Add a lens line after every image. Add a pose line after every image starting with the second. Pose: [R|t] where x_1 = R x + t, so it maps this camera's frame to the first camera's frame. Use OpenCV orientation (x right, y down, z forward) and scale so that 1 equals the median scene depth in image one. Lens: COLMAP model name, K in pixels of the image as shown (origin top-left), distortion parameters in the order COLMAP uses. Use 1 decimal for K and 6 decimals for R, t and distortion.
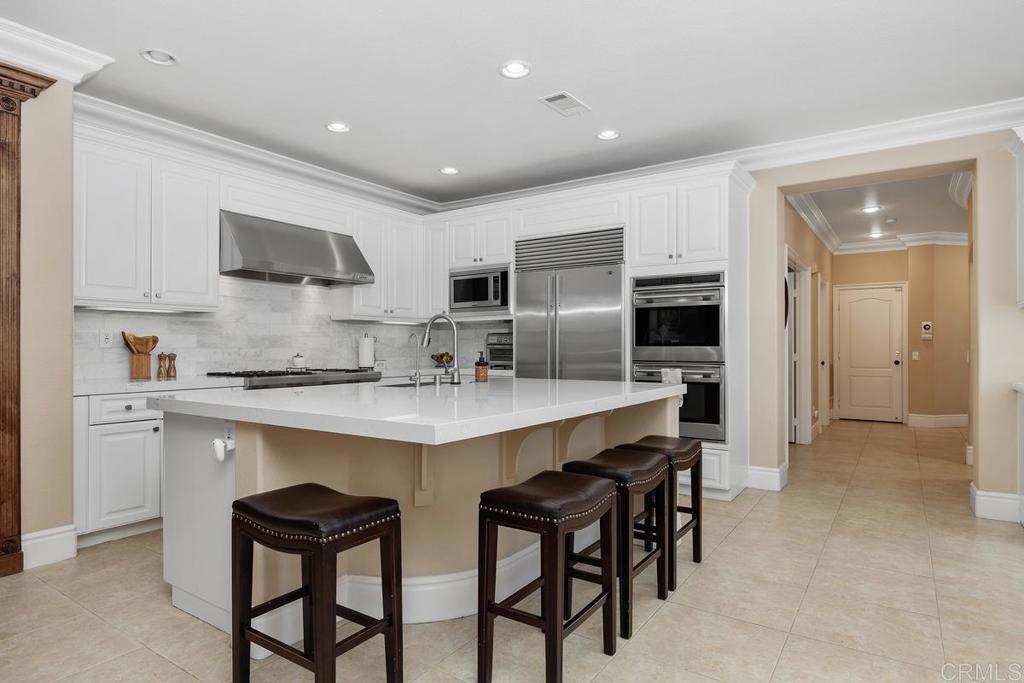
lens RADIAL K [[572.8, 0, 511.5], [0, 572.8, 345.8], [0, 0, 1]] dist [0.002662, -0.000933]
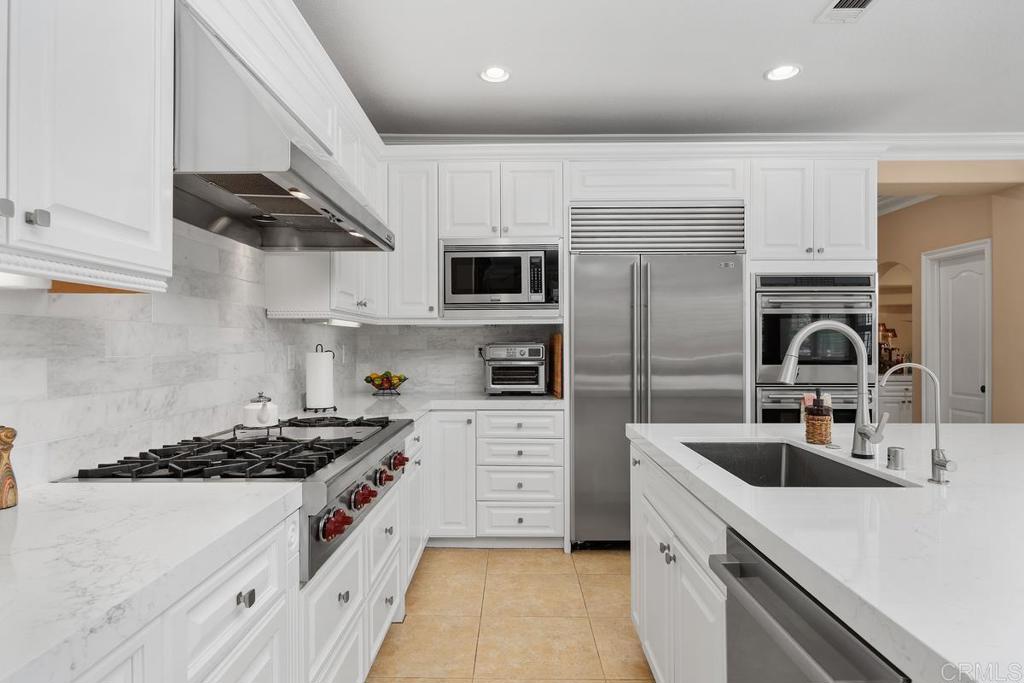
lens RADIAL K [[572.8, 0, 505.6], [0, 572.8, 345.0], [0, 0, 1]] dist [0.002662, -0.000933]
pose [[0.829801, -0.000484, 0.558059, -0.434731], [-0.000203, 0.999999, 0.001169, -0.022876], [-0.558059, -0.001084, 0.829800, 0.495031]]
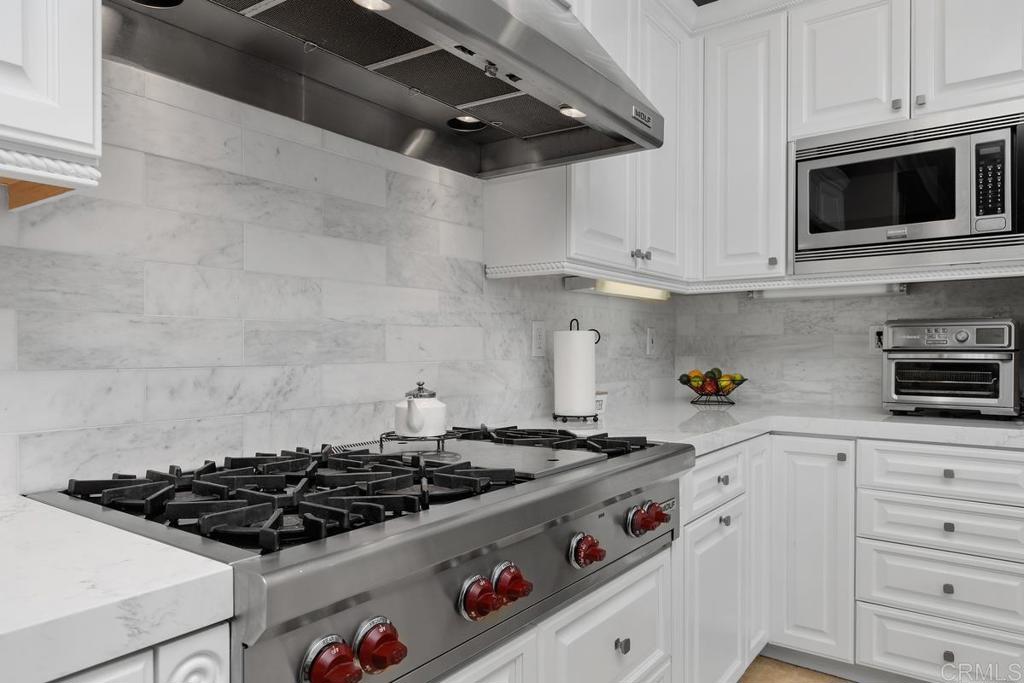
lens RADIAL K [[662.2, 0, 518.1], [0, 662.2, 354.7], [0, 0, 1]] dist [0.000907, 0.006295]
pose [[0.999758, 0.002081, -0.021908, -0.298541], [-0.001850, 0.999942, 0.010571, -0.004214], [0.021929, -0.010528, 0.999704, 0.635424]]
